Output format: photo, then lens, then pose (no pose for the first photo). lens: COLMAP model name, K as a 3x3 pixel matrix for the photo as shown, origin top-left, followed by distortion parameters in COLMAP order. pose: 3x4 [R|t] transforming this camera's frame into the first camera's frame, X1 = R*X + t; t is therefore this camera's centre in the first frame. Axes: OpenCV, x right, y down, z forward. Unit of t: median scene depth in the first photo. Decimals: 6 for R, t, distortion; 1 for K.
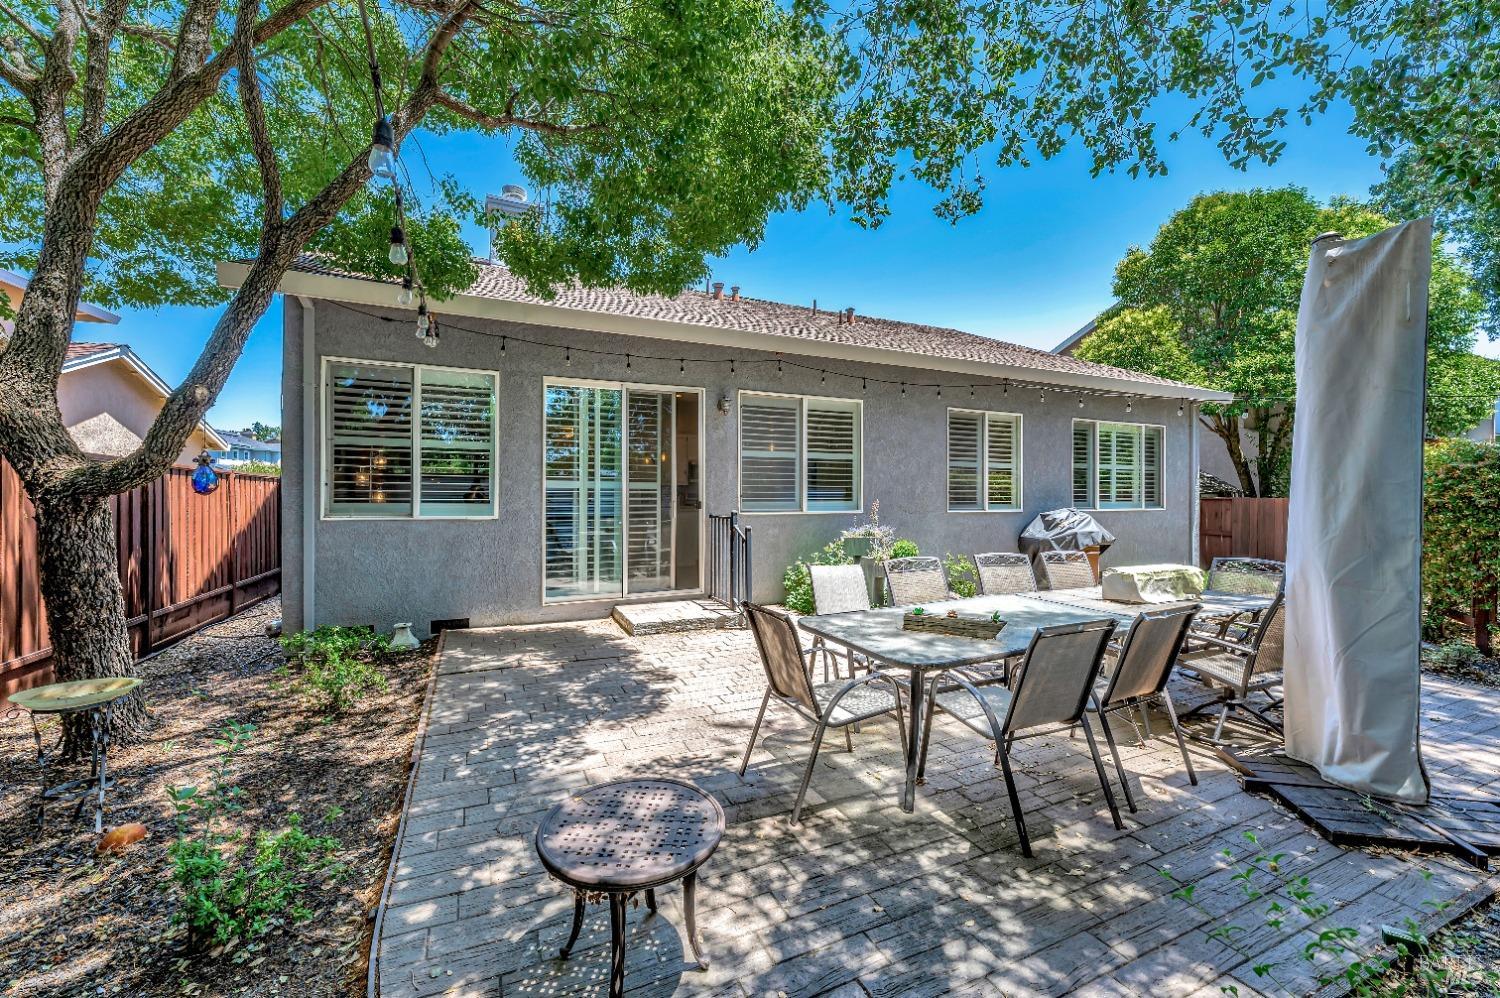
lens RADIAL K [[585.3, 0, 739.1], [0, 585.3, 490.2], [0, 0, 1]] dist [0.000690, 0.000054]
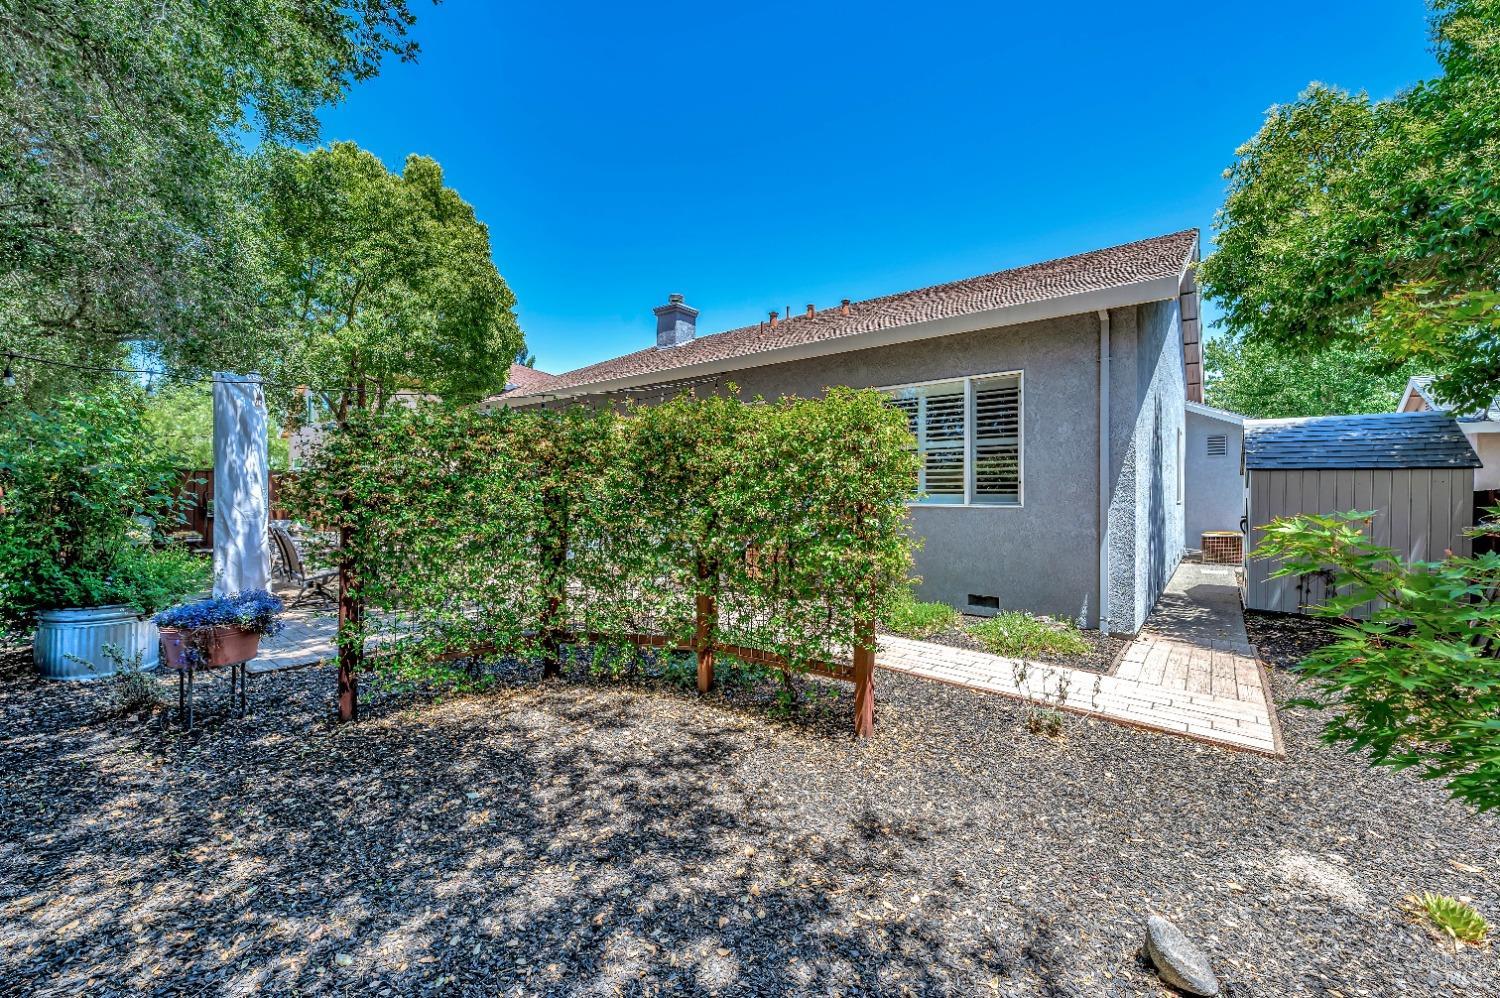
lens RADIAL K [[585.3, 0, 739.1], [0, 585.3, 490.2], [0, 0, 1]] dist [0.000690, 0.000054]
pose [[0.459025, -0.014193, -0.888310, 1.542815], [-0.007309, 0.999778, -0.019751, 0.039596], [0.888393, 0.015559, 0.458820, 0.628370]]
